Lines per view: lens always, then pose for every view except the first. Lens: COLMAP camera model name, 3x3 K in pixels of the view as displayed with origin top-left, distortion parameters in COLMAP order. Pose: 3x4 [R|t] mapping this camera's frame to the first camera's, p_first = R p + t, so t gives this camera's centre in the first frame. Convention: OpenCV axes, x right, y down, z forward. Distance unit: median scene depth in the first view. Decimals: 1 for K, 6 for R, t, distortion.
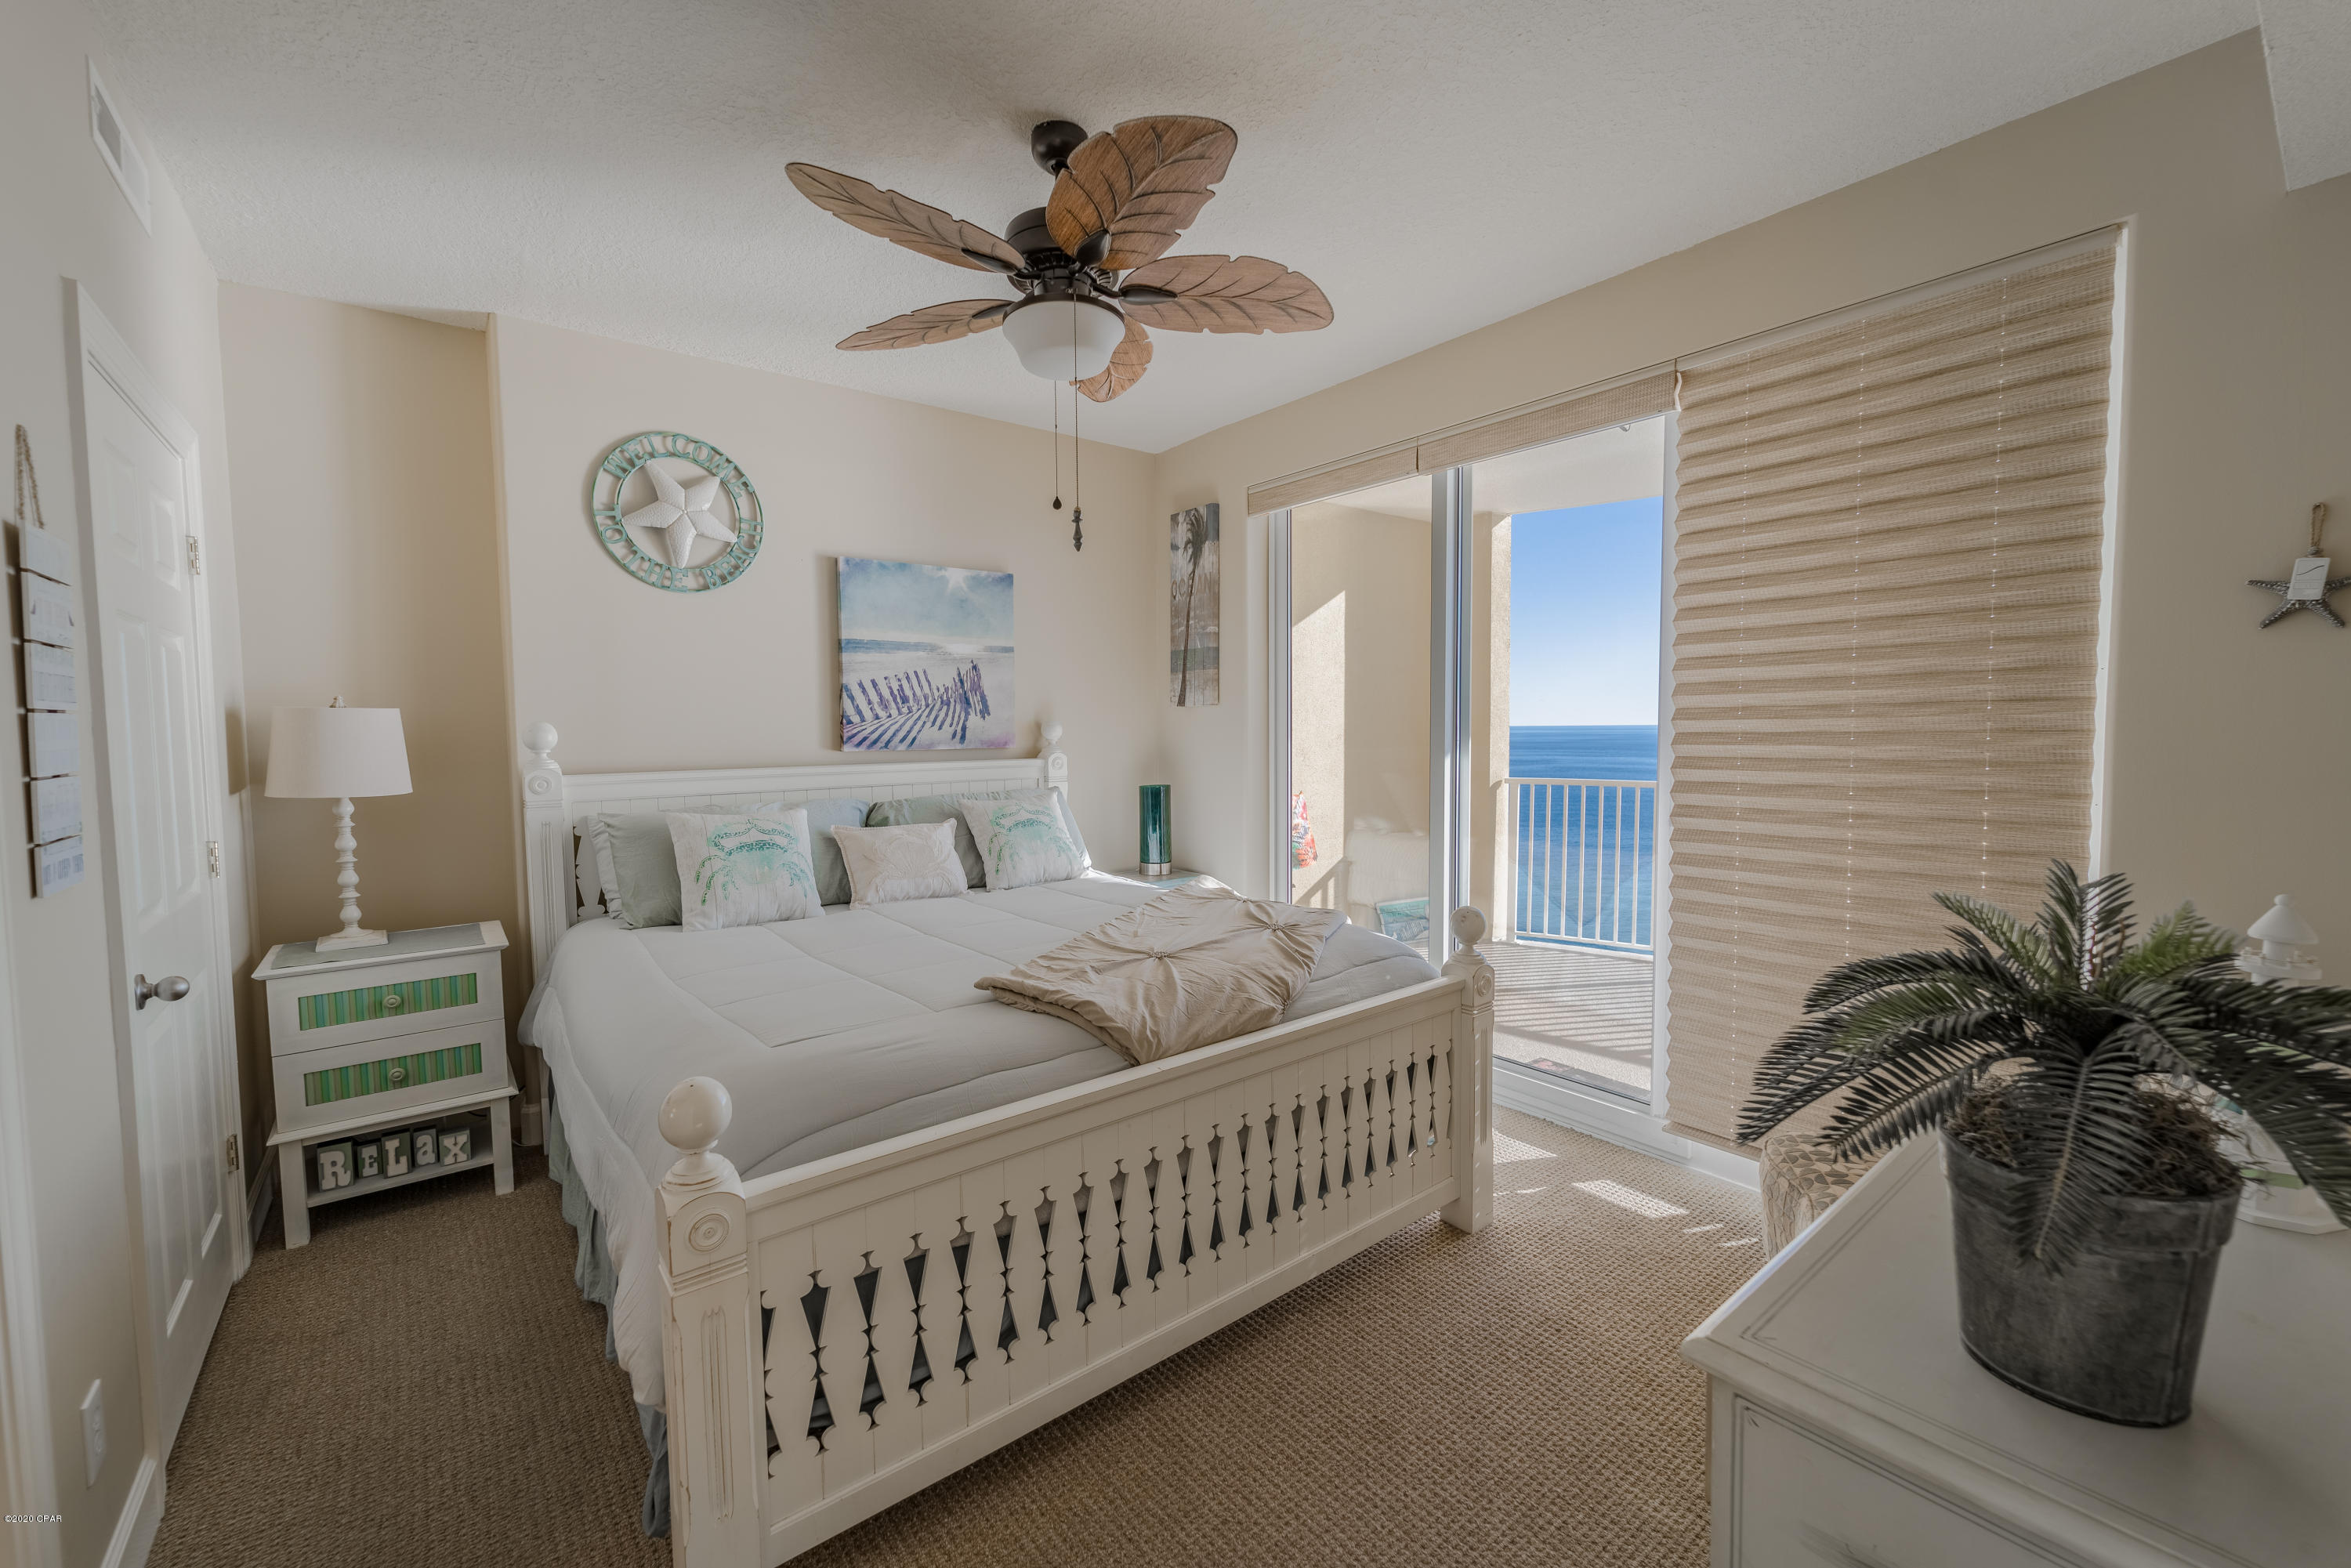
lens RADIAL K [[940.3, 0, 1145.6], [0, 940.3, 784.9], [0, 0, 1]] dist [0.001790, -0.001531]
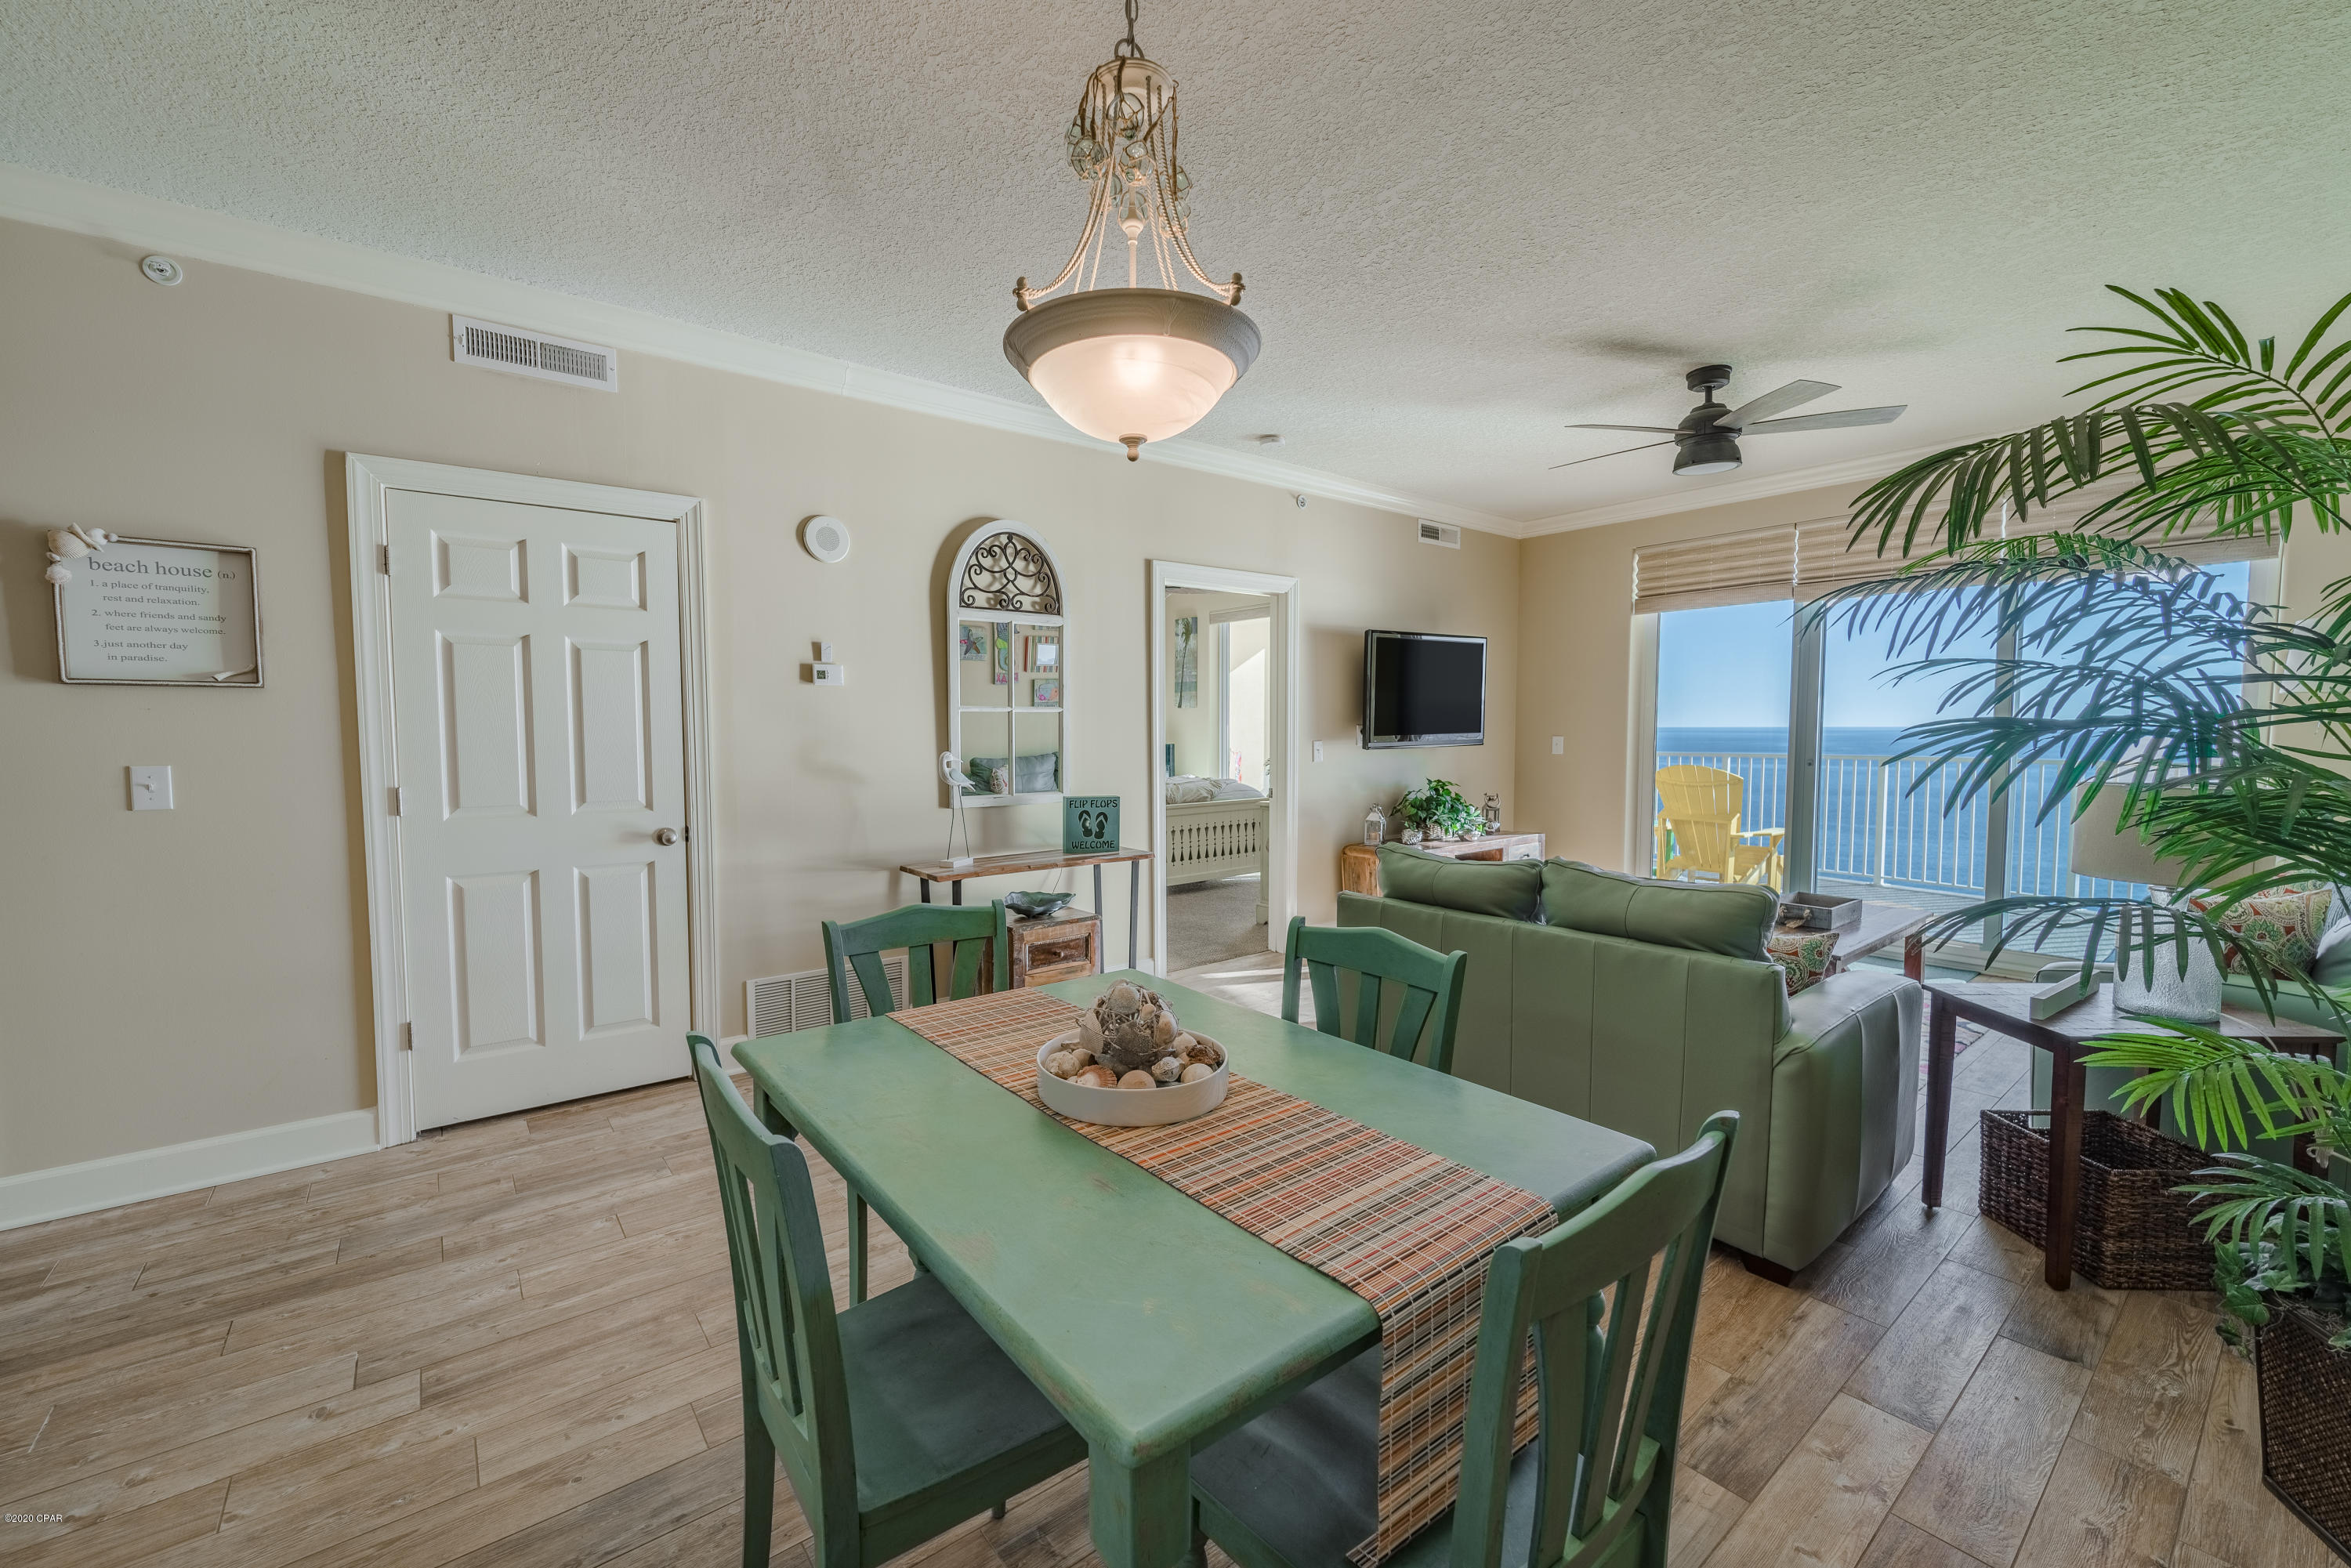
lens RADIAL K [[940.3, 0, 1149.2], [0, 940.3, 785.3], [0, 0, 1]] dist [0.001790, -0.001531]
pose [[0.999888, 0.004927, 0.014127, -0.084725], [-0.004998, 0.999975, 0.004978, 0.113607], [-0.014102, -0.005048, 0.999888, -1.586807]]
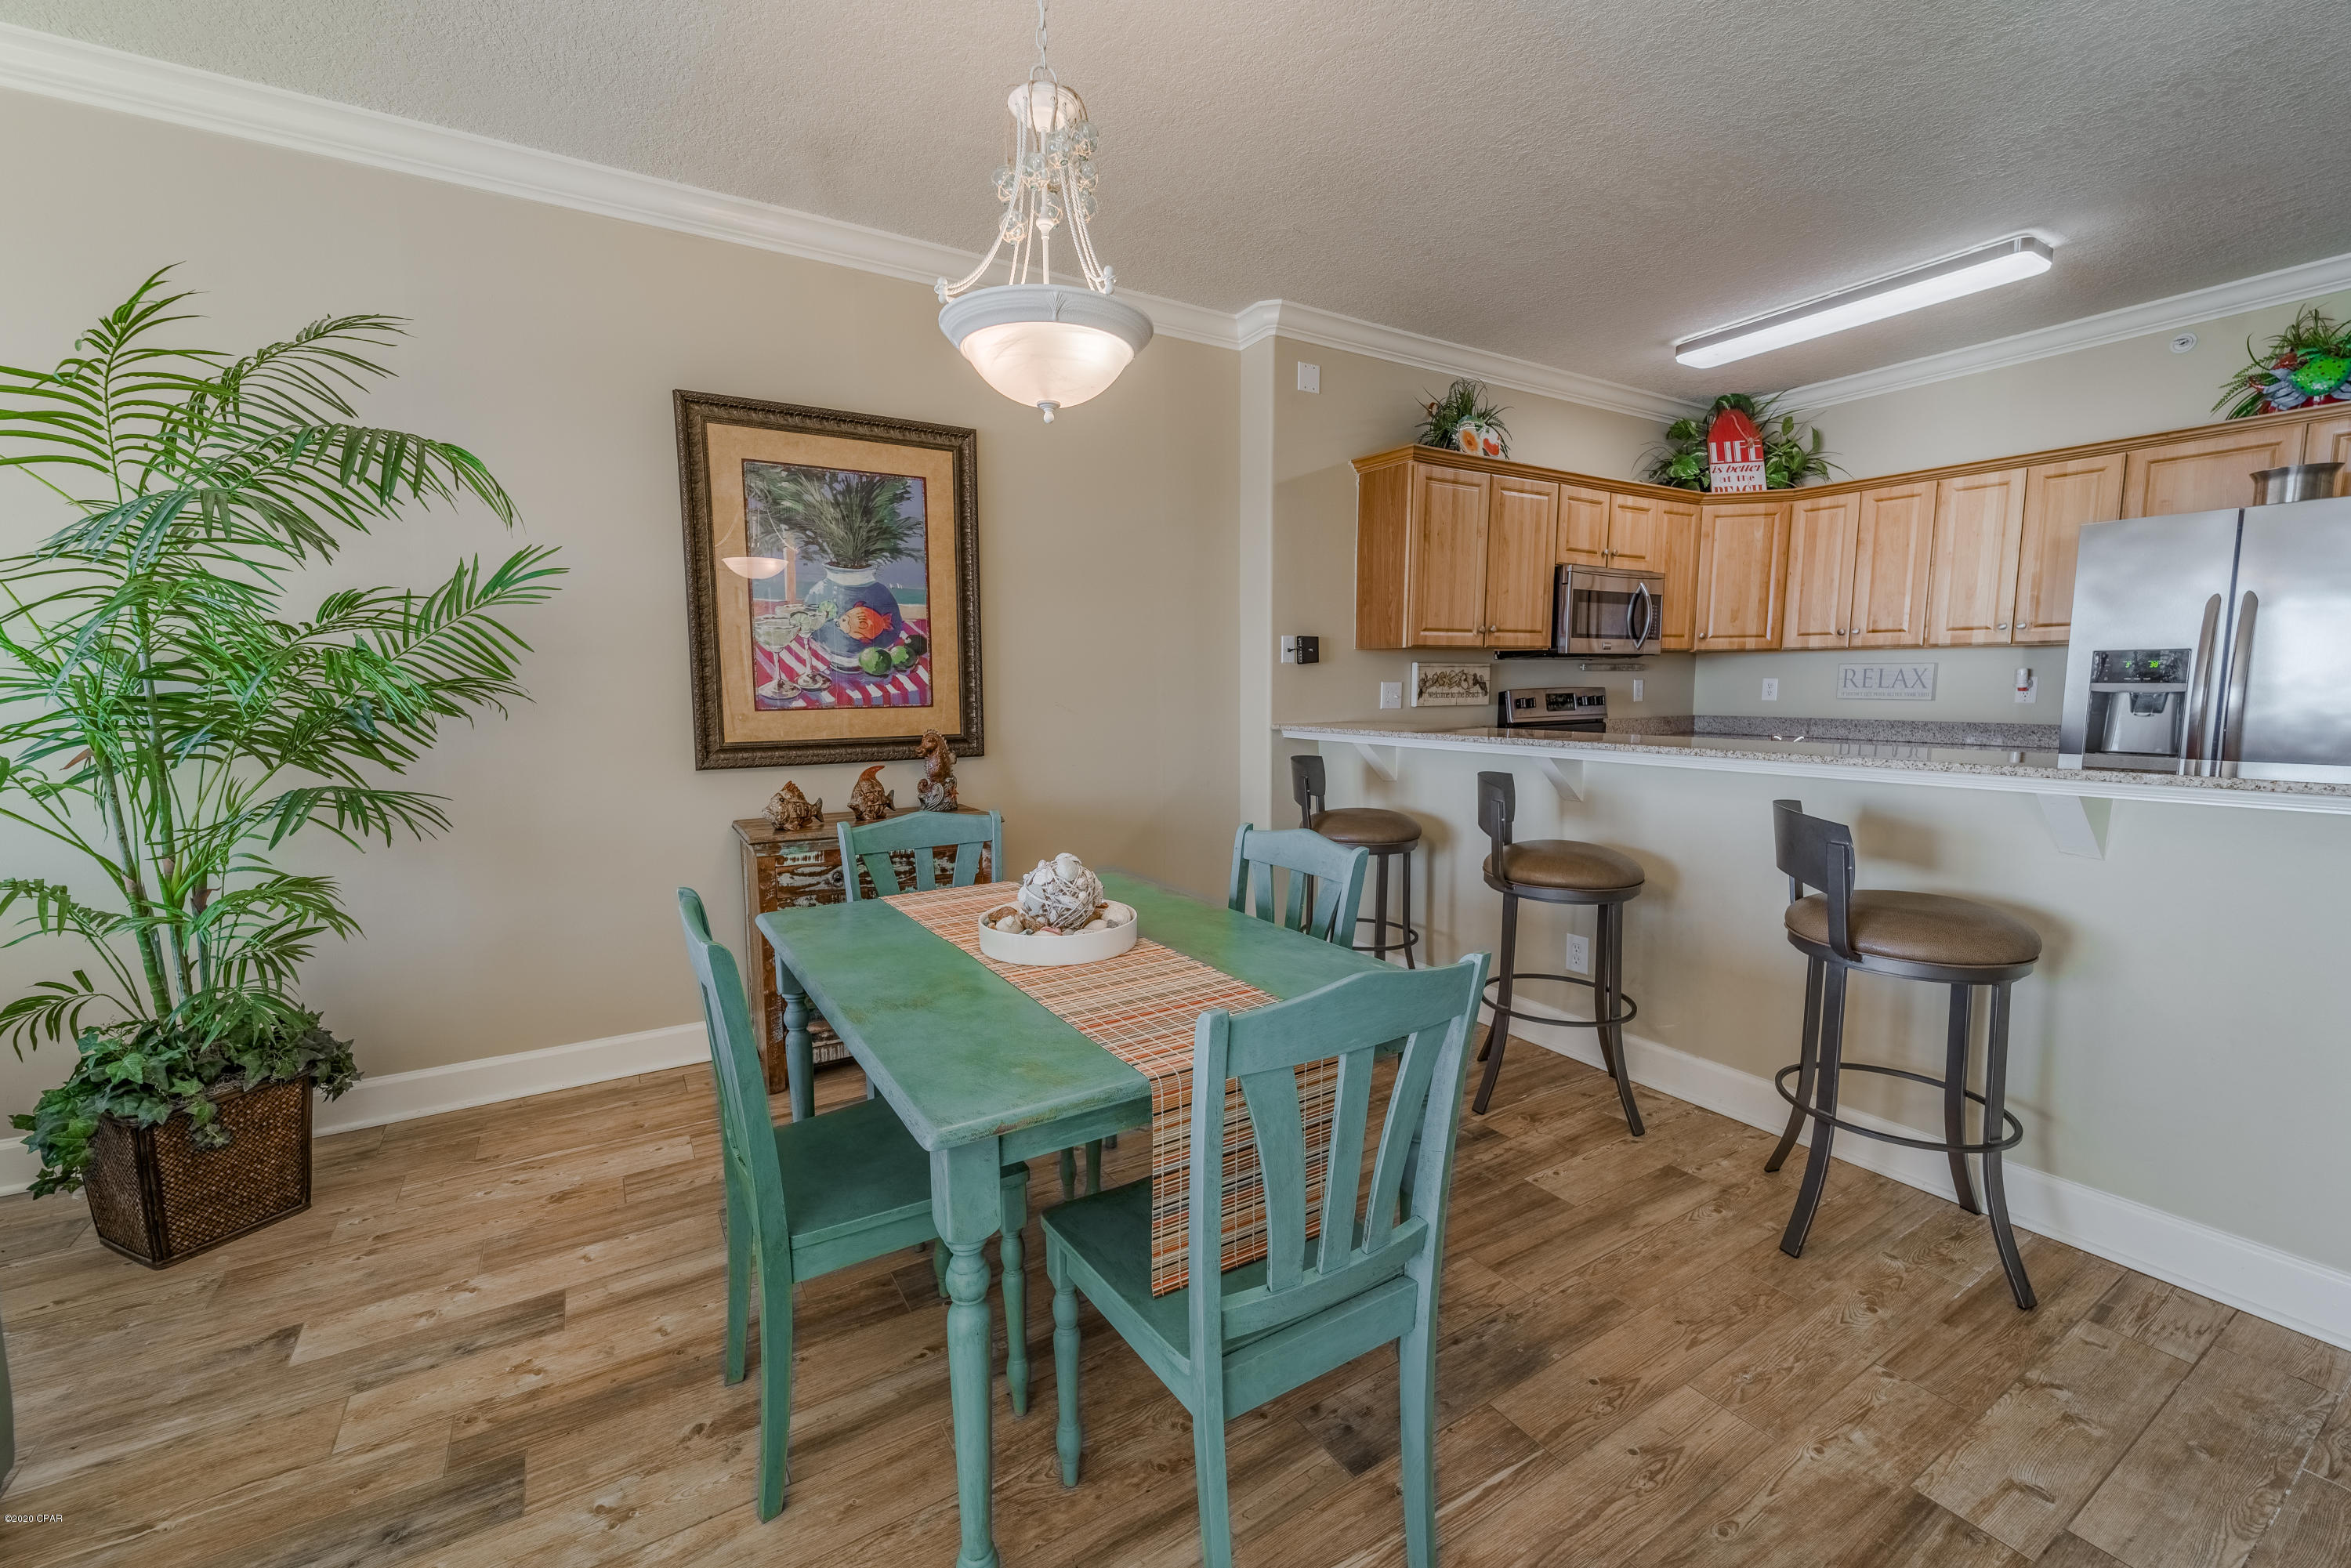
lens RADIAL K [[940.3, 0, 1148.5], [0, 940.3, 785.1], [0, 0, 1]] dist [0.001790, -0.001531]
pose [[-0.993903, 0.003656, 0.110201, -0.192668], [0.022042, 0.985864, 0.166092, 0.079197], [-0.108036, 0.167508, -0.979933, -0.656986]]
